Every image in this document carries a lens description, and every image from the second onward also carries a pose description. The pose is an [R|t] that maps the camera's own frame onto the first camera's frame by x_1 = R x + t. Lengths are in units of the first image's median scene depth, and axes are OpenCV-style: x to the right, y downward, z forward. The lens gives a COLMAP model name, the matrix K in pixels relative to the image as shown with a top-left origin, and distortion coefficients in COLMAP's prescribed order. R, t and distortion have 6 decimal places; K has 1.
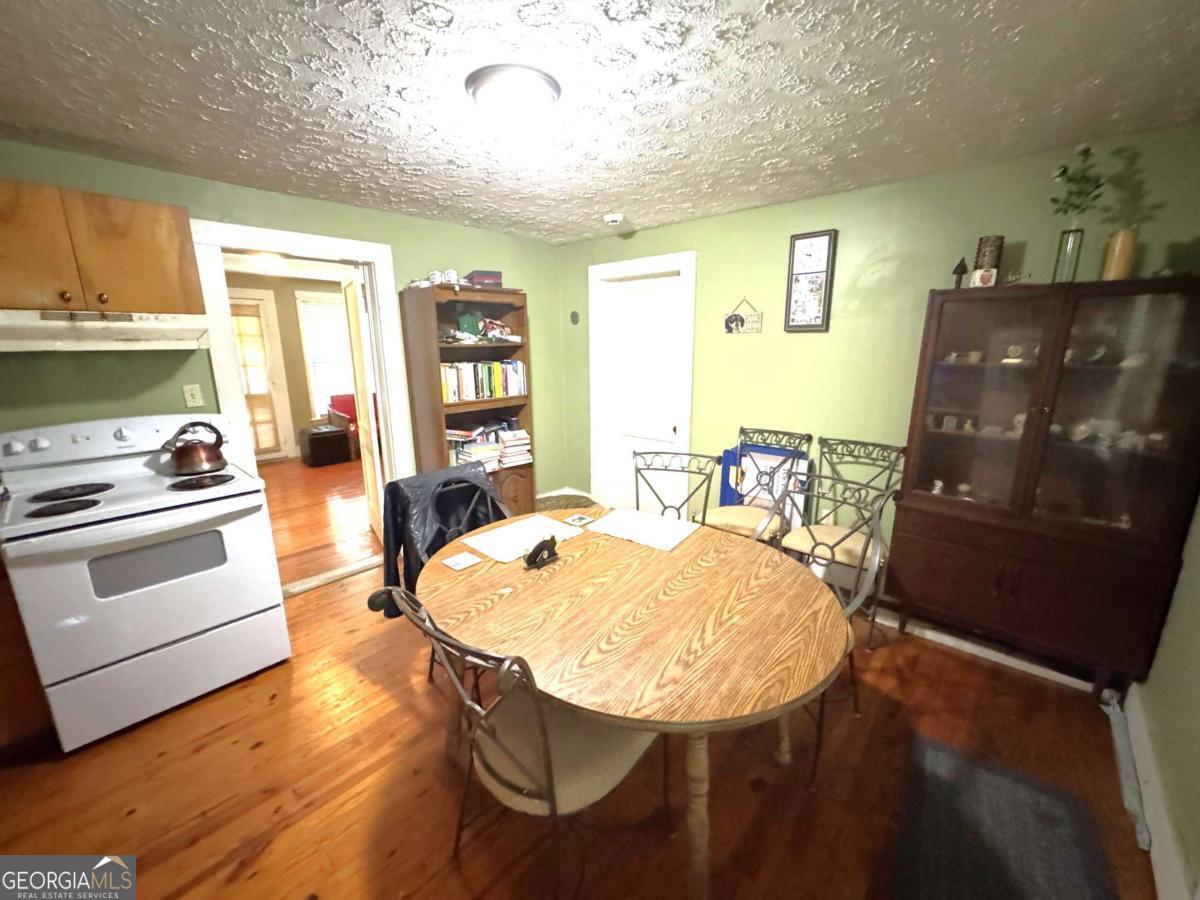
lens RADIAL K [[478.6, 0, 600.0], [0, 478.6, 450.0], [0, 0, 1]] dist [-0.000101, -0.000025]
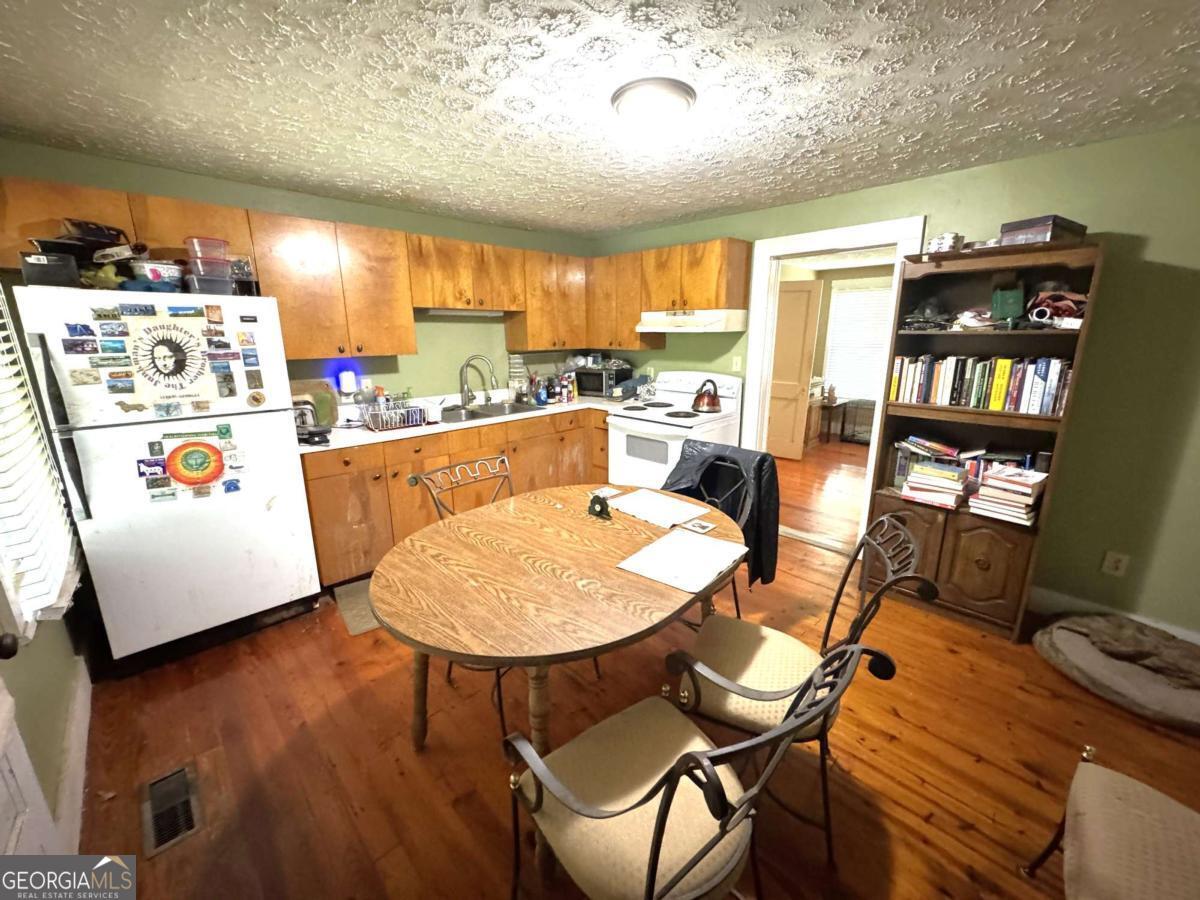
lens RADIAL K [[478.6, 0, 600.0], [0, 478.6, 450.0], [0, 0, 1]] dist [-0.000101, -0.000025]
pose [[-0.063013, 0.249663, -0.966280, 0.818468], [-0.218915, 0.941167, 0.257450, -0.184446], [0.973707, 0.227756, -0.004651, 0.796421]]
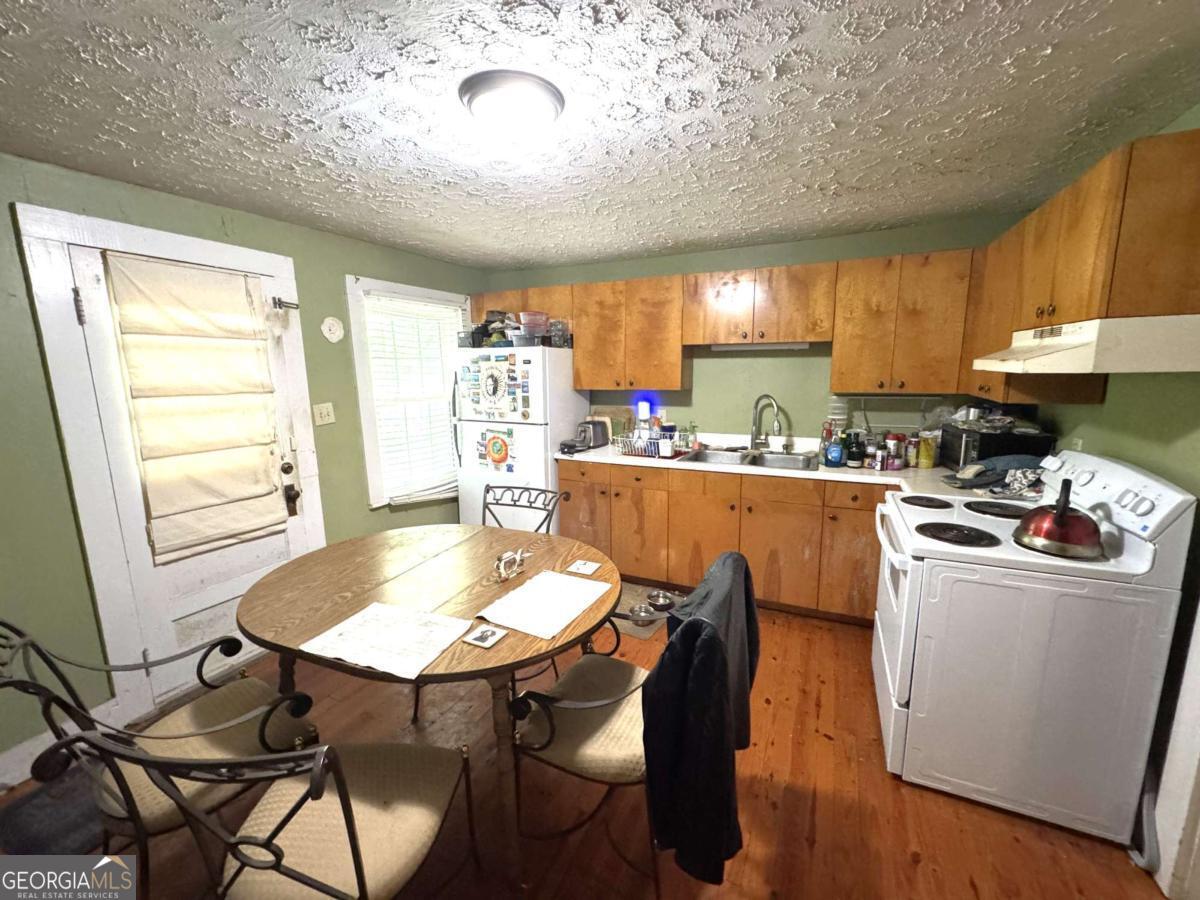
lens RADIAL K [[478.6, 0, 600.0], [0, 478.6, 450.0], [0, 0, 1]] dist [-0.000101, -0.000025]
pose [[-0.960545, 0.070465, -0.269049, -0.036967], [-0.040538, 0.921571, 0.386088, -0.371574], [0.275153, 0.381762, -0.882354, 1.563450]]
